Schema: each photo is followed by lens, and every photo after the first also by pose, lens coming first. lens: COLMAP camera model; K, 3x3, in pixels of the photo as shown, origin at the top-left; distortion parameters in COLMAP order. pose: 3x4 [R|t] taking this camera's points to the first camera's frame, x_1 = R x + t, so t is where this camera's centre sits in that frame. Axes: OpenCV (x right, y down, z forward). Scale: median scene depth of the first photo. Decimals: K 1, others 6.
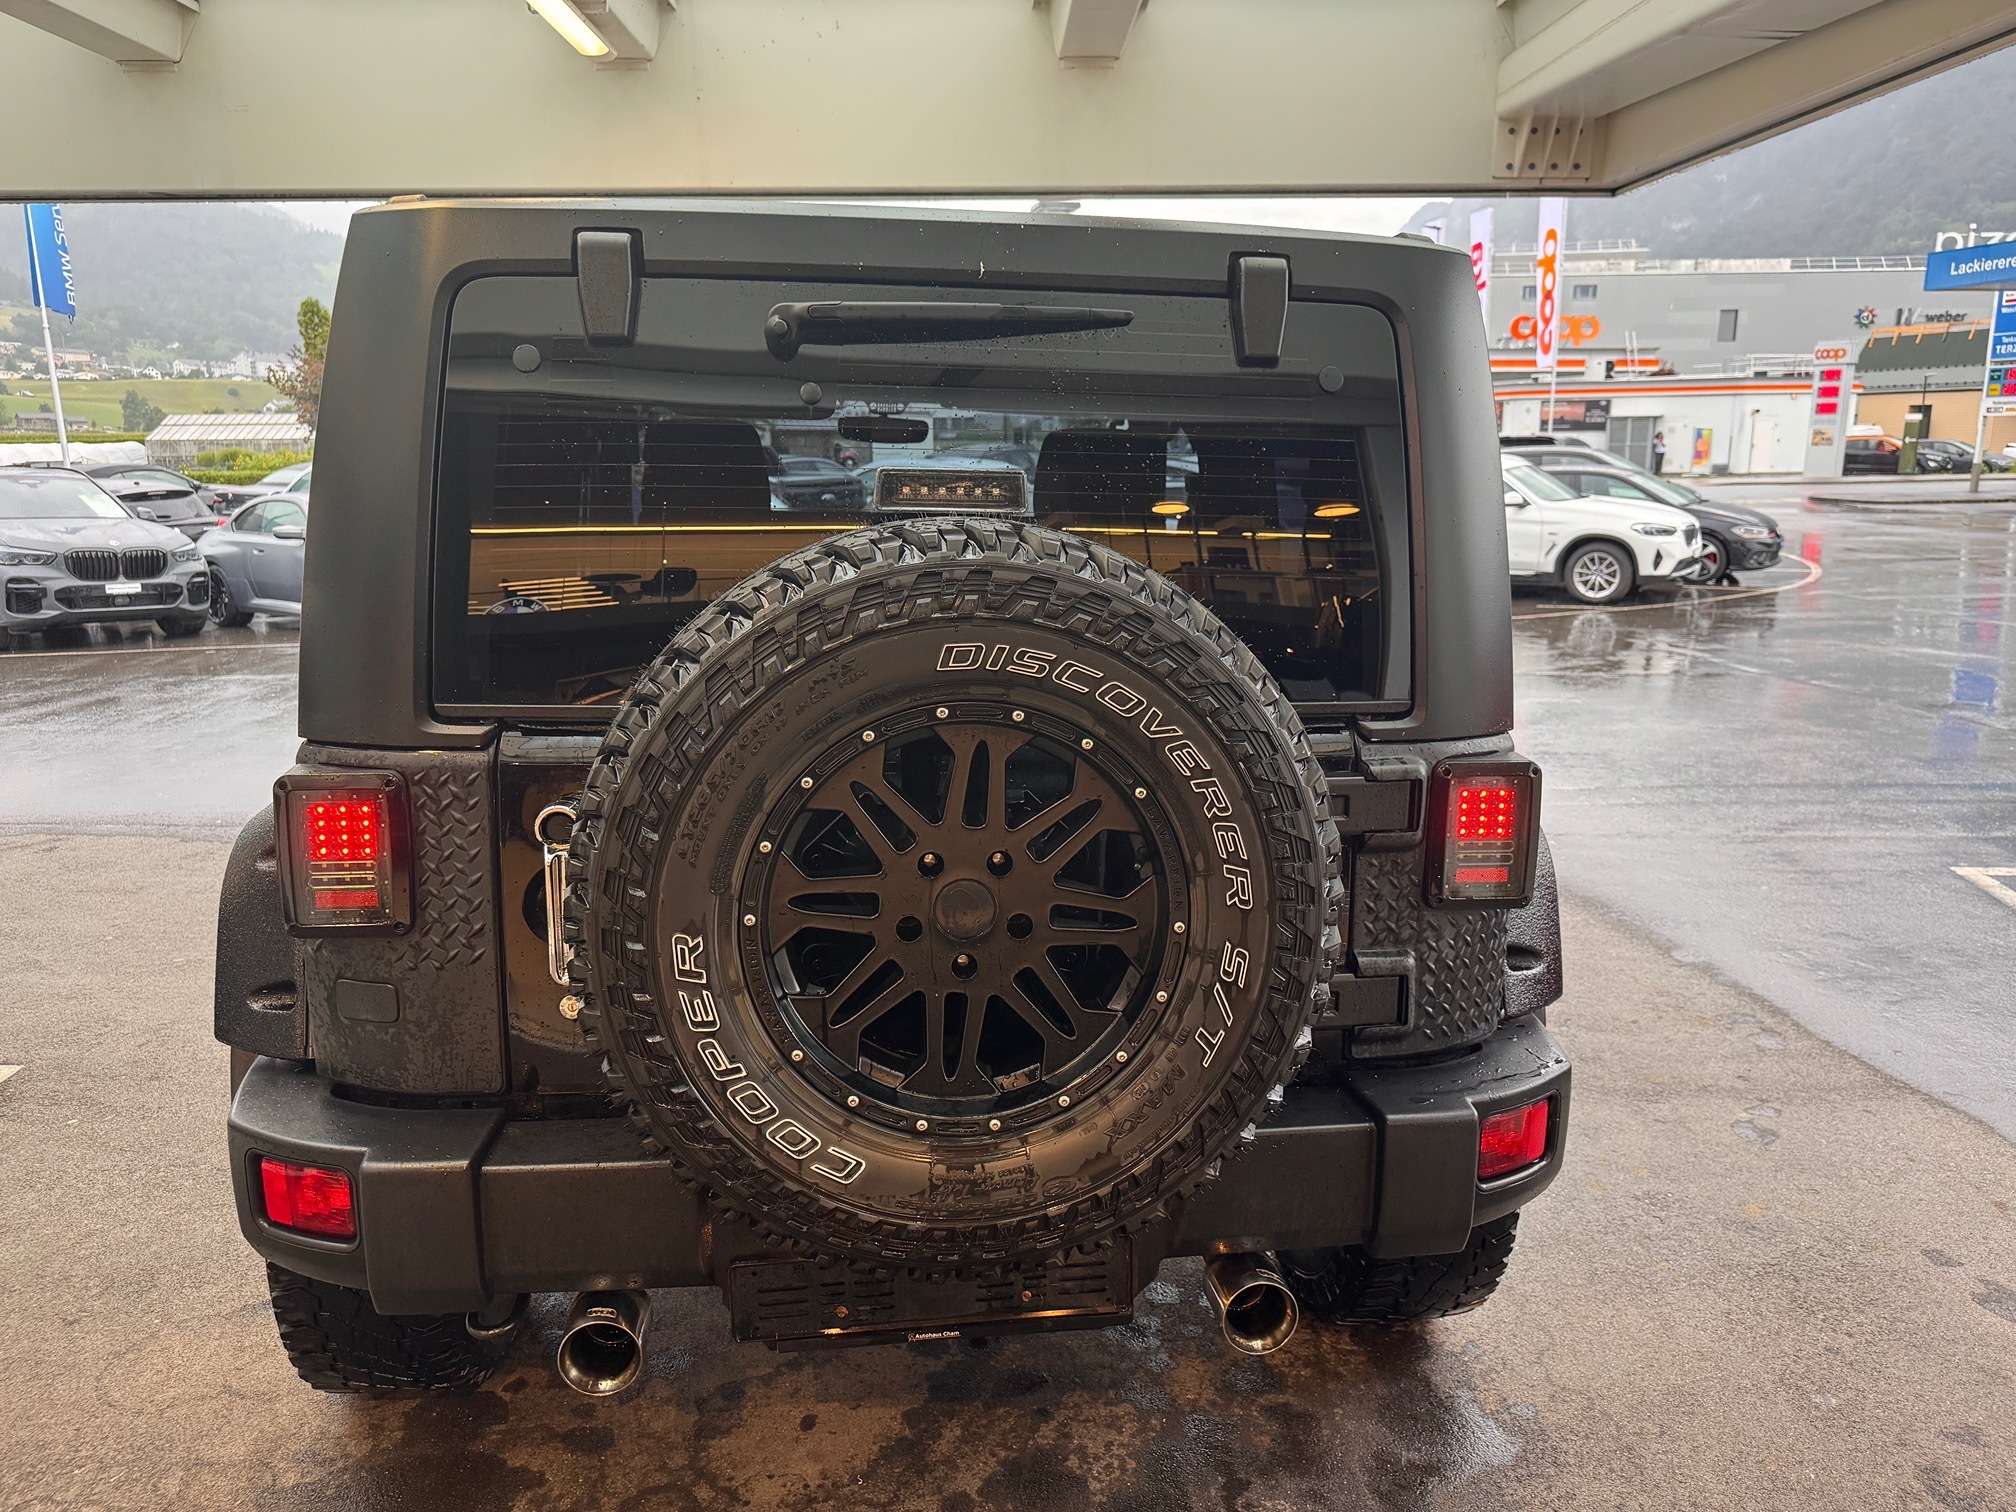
lens RADIAL K [[1484.5, 0, 1016.5], [0, 1484.5, 753.2], [0, 0, 1]] dist [-0.006083, -0.009099]
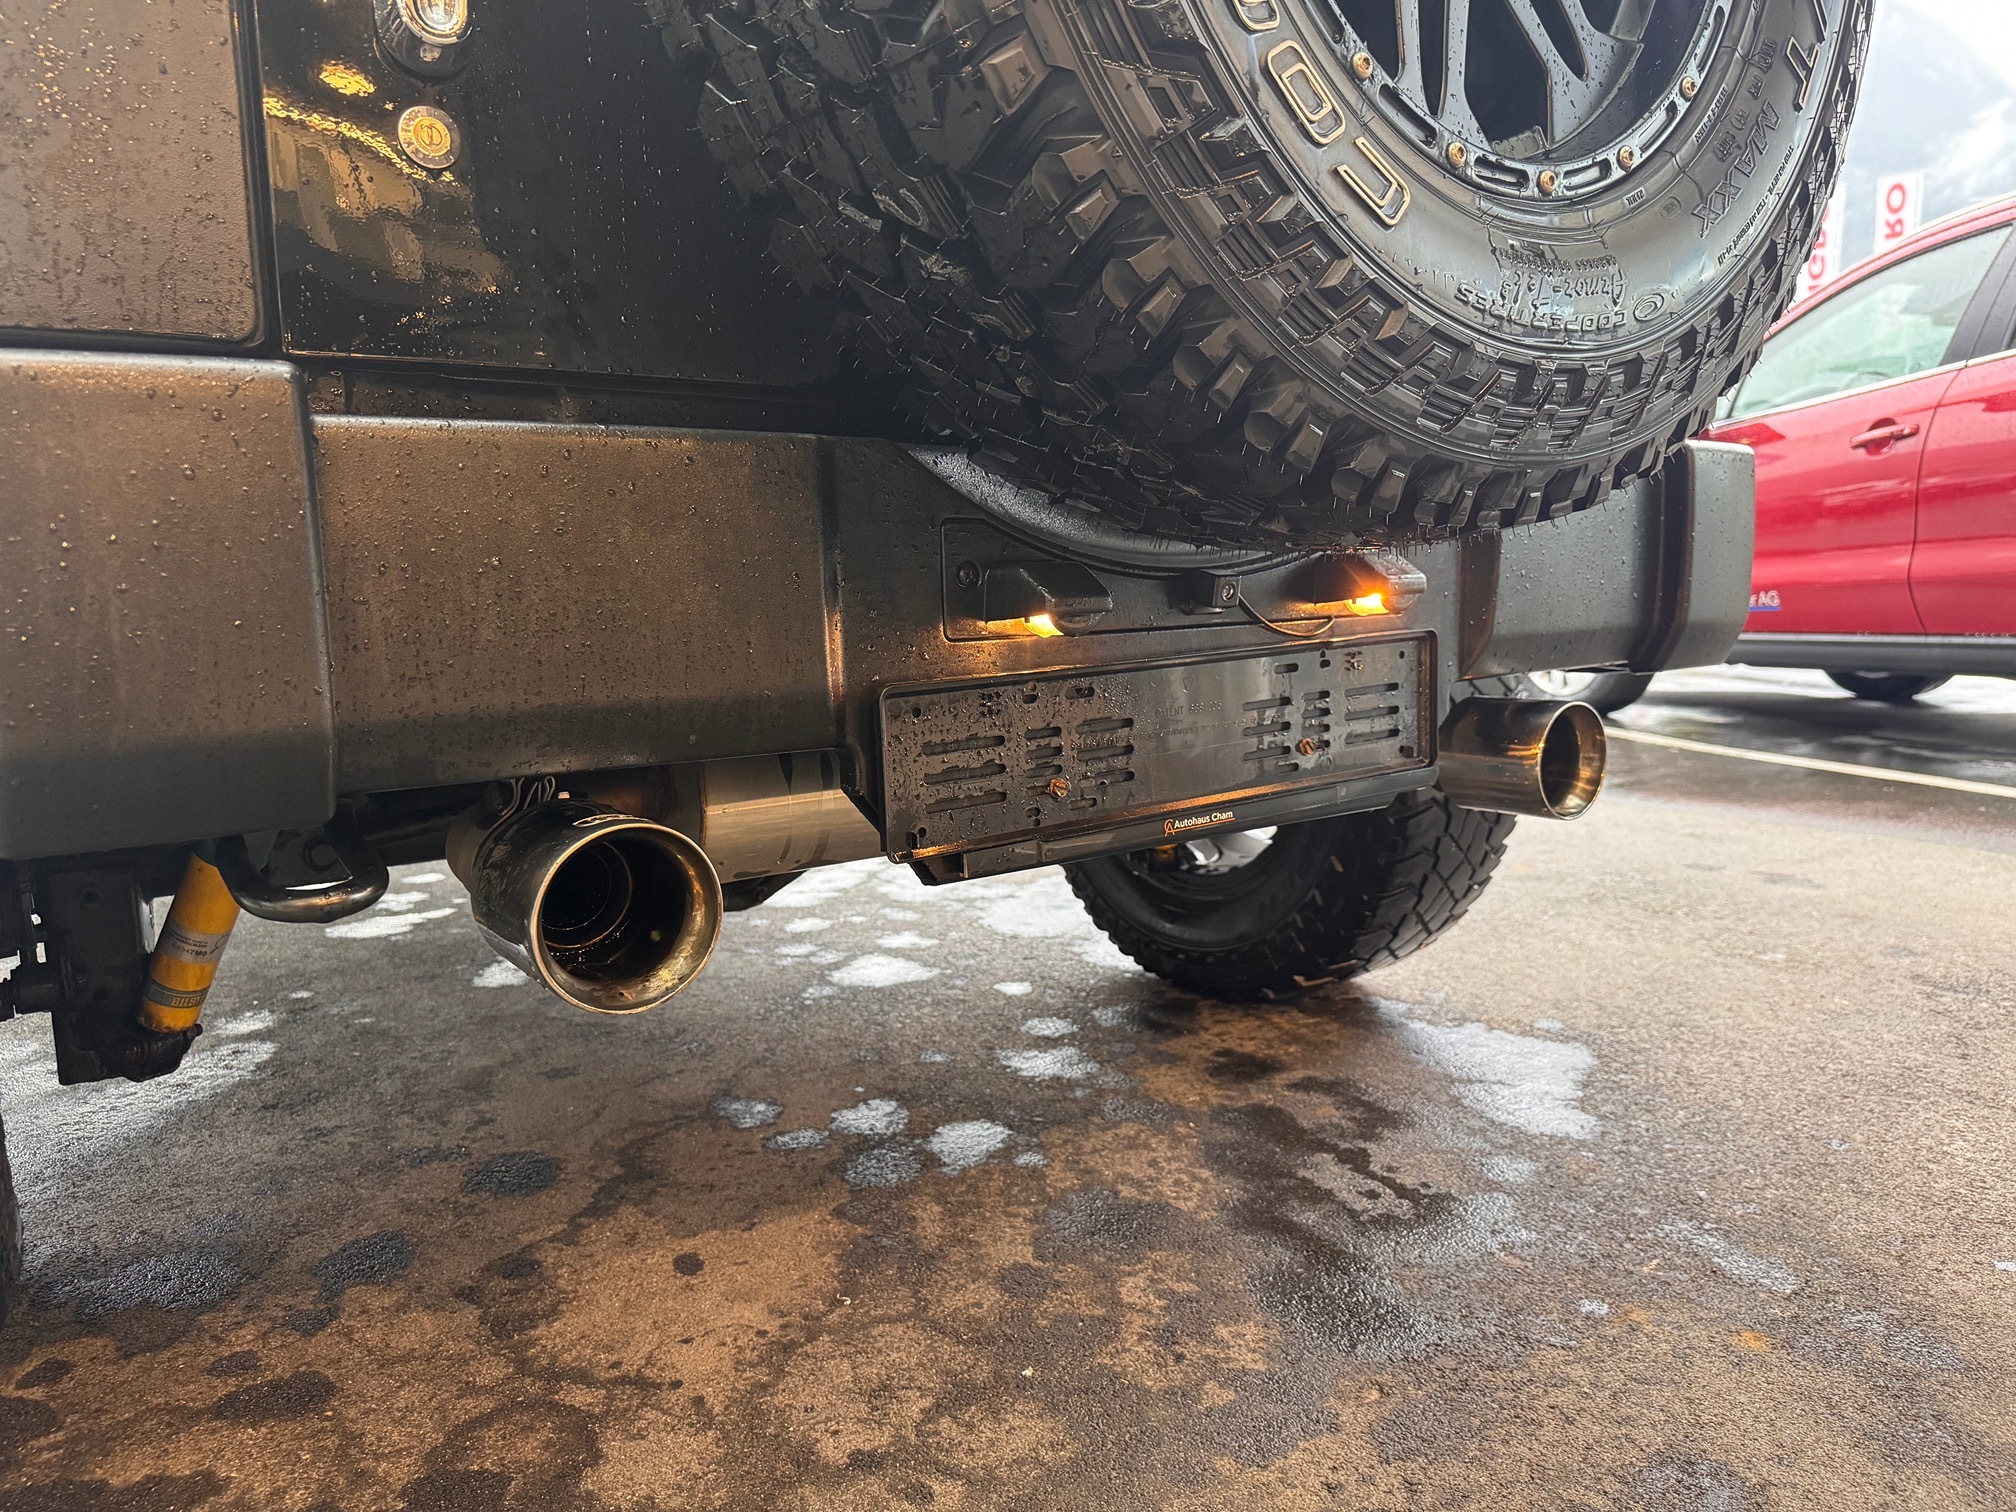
lens RADIAL K [[1417.9, 0, 1036.0], [0, 1417.9, 761.8], [0, 0, 1]] dist [0.068382, -0.103262]
pose [[0.866598, -0.087004, 0.491364, -0.279260], [0.114783, 0.993034, -0.026603, 0.289028], [-0.485627, 0.079454, 0.870548, 0.436738]]
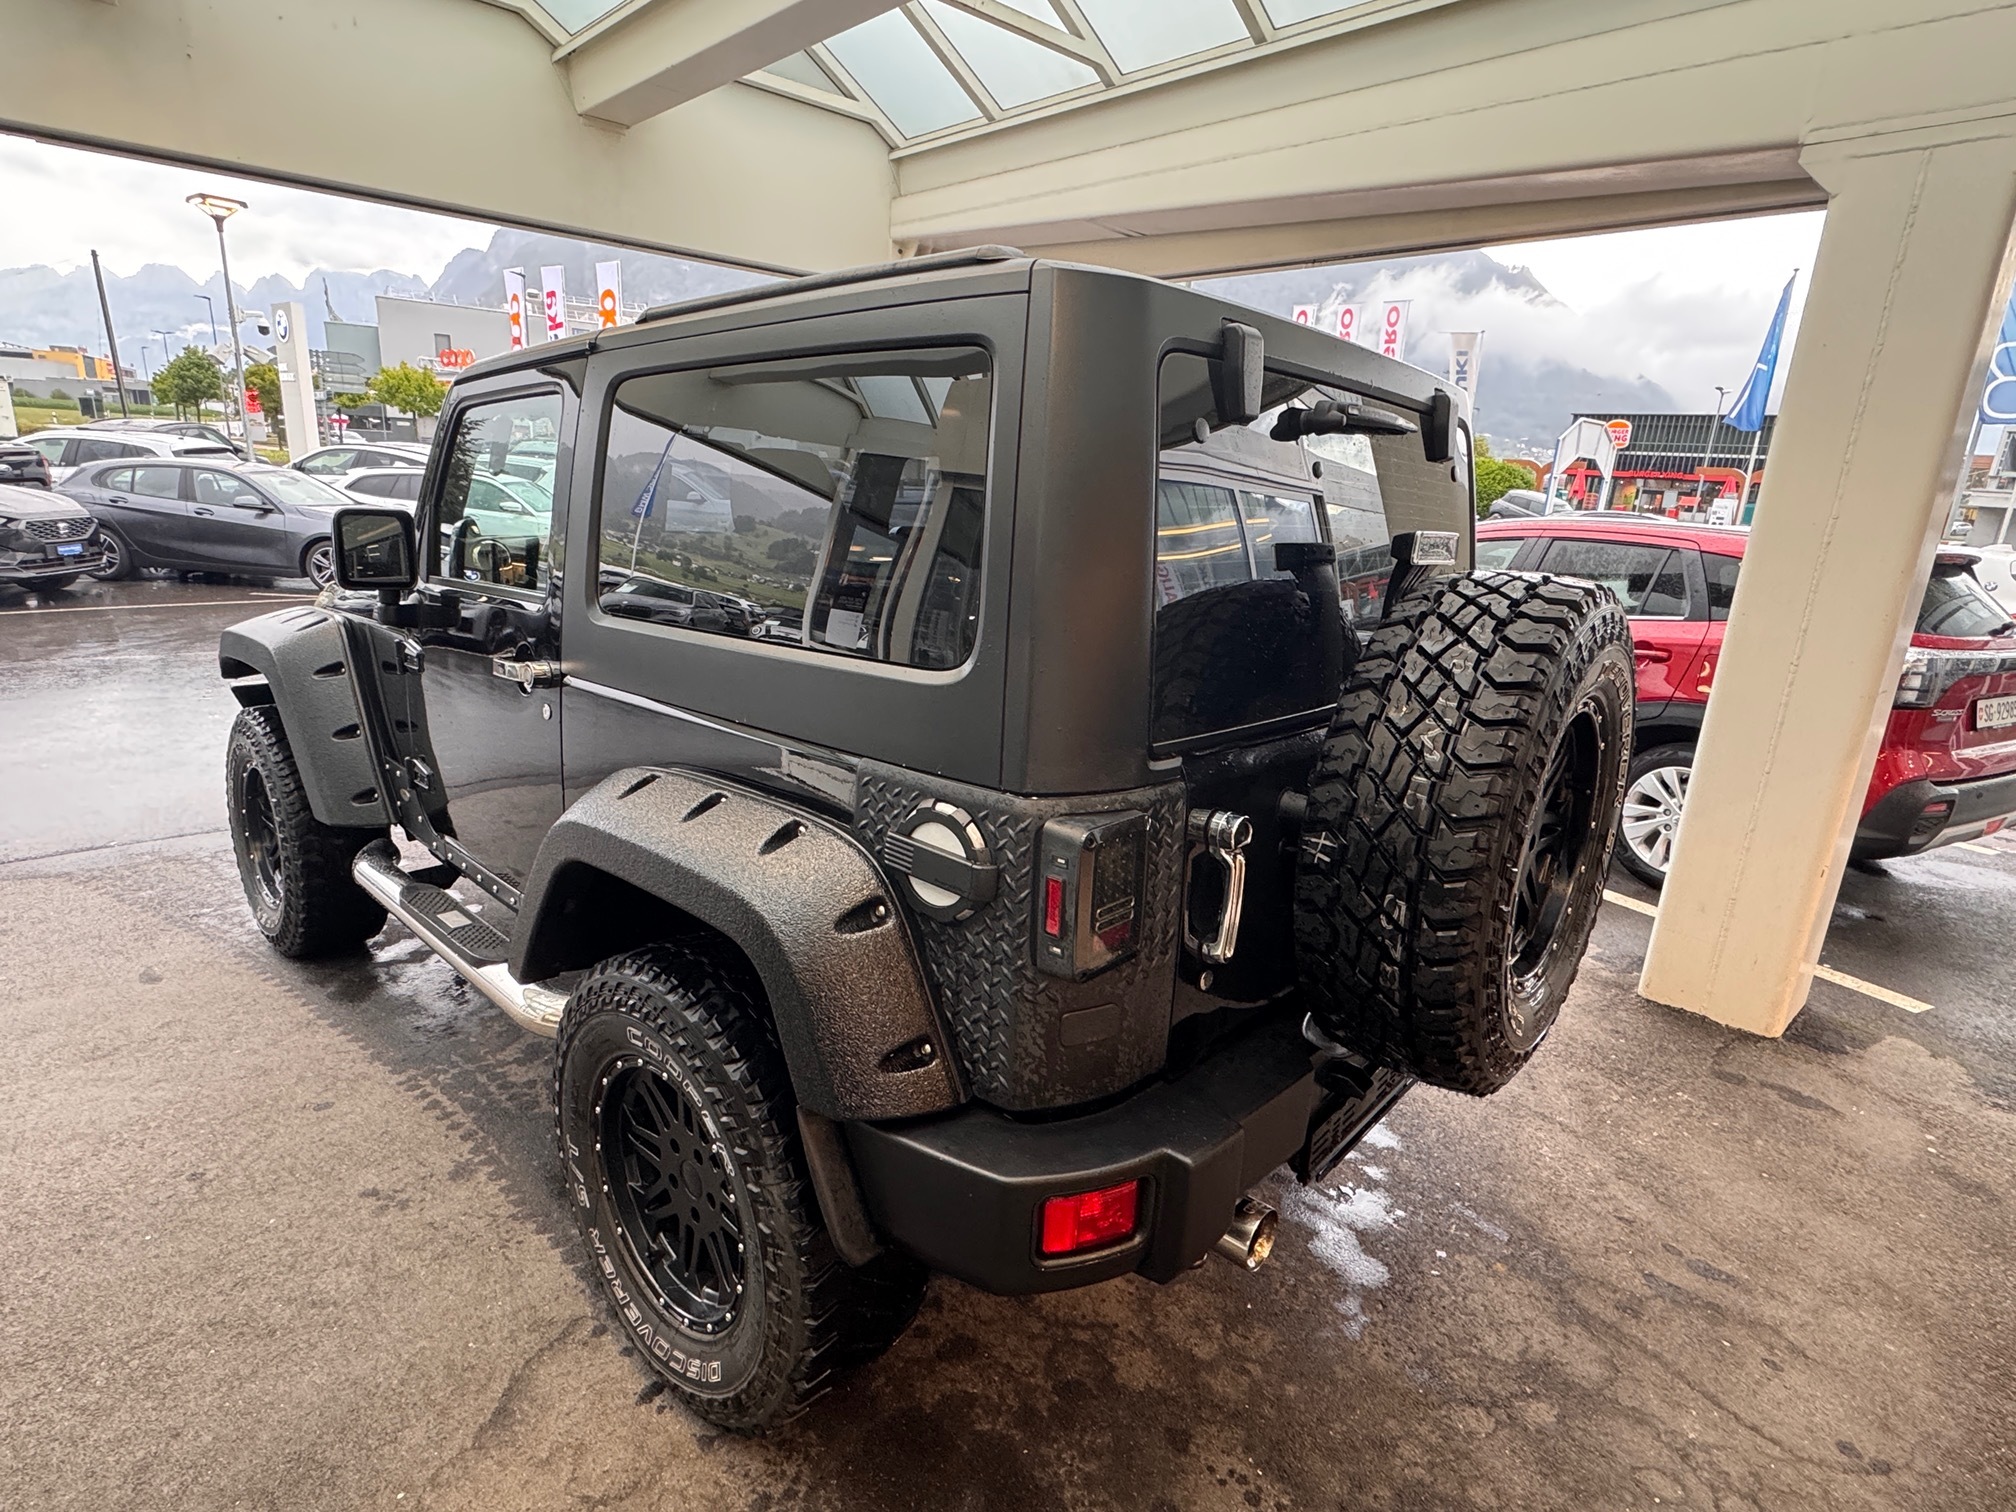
lens RADIAL K [[1040.9, 0, 1004.0], [0, 1040.9, 750.6], [0, 0, 1]] dist [-0.001410, -0.000197]
pose [[0.743164, -0.128010, 0.656751, -0.726276], [0.076411, 0.991344, 0.106762, -0.088305], [-0.664732, -0.029158, 0.746512, 0.368976]]
